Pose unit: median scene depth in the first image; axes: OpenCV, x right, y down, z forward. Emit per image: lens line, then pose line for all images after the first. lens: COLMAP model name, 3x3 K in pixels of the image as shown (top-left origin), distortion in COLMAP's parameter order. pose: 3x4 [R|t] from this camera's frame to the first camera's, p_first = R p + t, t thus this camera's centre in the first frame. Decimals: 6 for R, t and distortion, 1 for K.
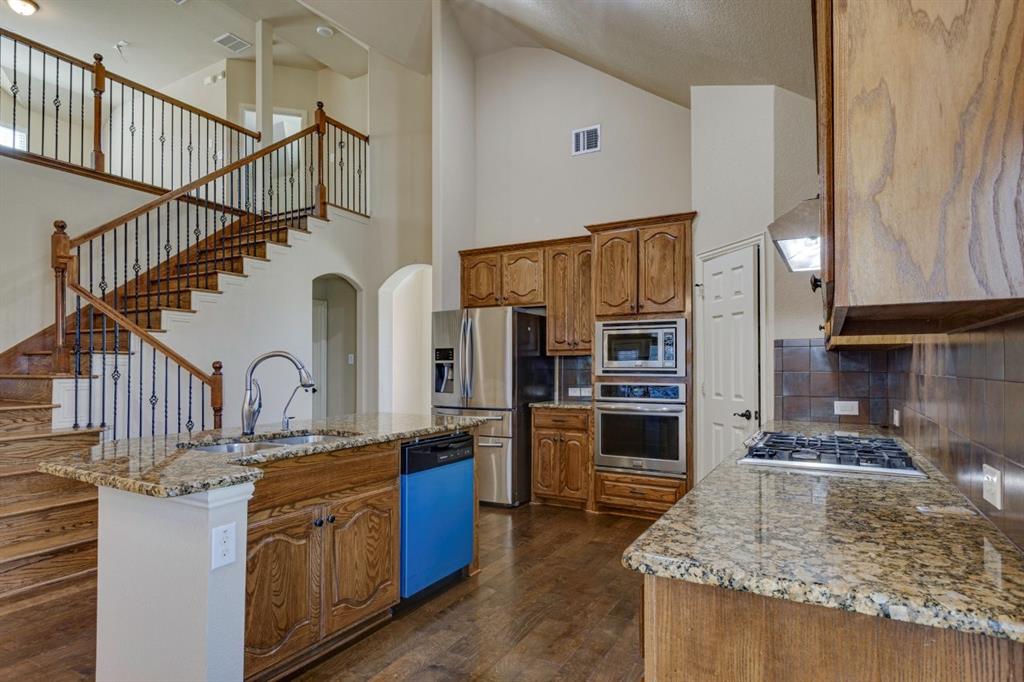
lens RADIAL K [[563.0, 0, 512.3], [0, 563.0, 360.5], [0, 0, 1]] dist [-0.000707, -0.000253]
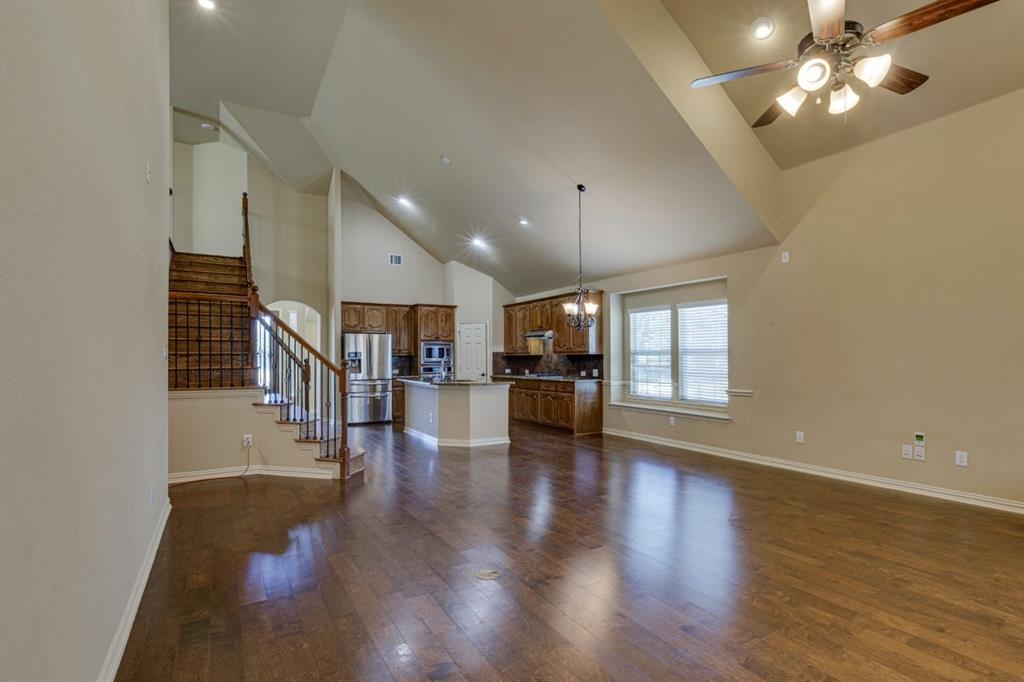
lens RADIAL K [[493.4, 0, 524.2], [0, 493.4, 355.8], [0, 0, 1]] dist [0.001556, 0.000113]
pose [[0.473187, 0.003087, 0.880956, -1.622904], [-0.004752, 0.999988, -0.000951, -0.009556], [-0.880949, -0.003737, 0.473196, -0.460902]]
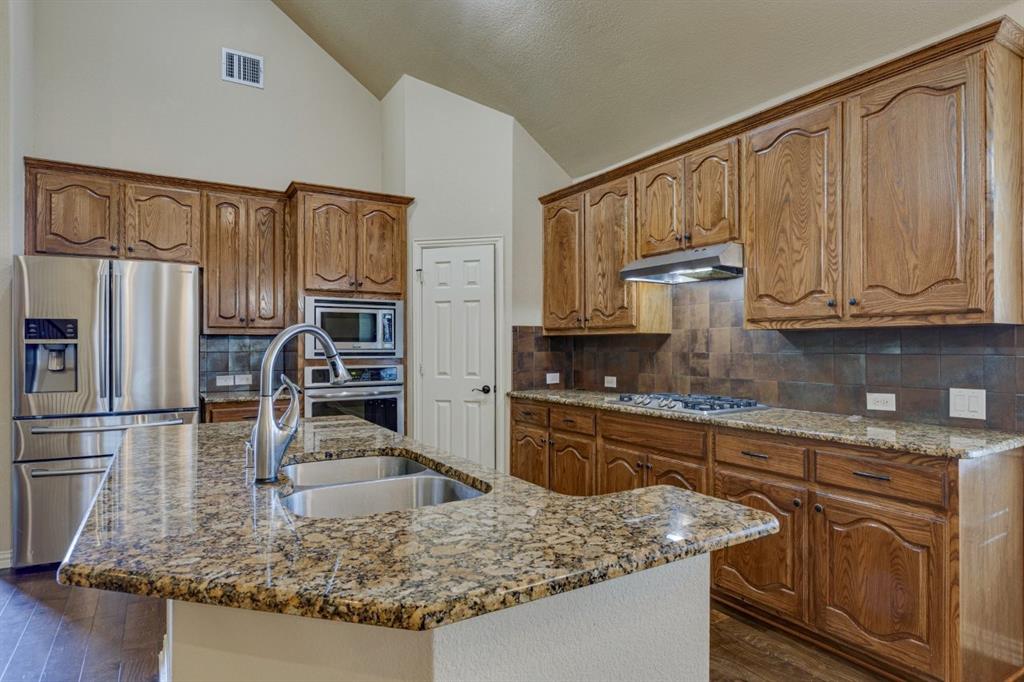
lens RADIAL K [[583.8, 0, 512.0], [0, 583.8, 341.0], [0, 0, 1]] dist [0.008093, 0.000178]
pose [[0.476342, 0.007083, 0.879232, -0.502852], [-0.007541, 0.999964, -0.003970, 0.000759], [-0.879228, -0.004739, 0.476378, 0.307970]]
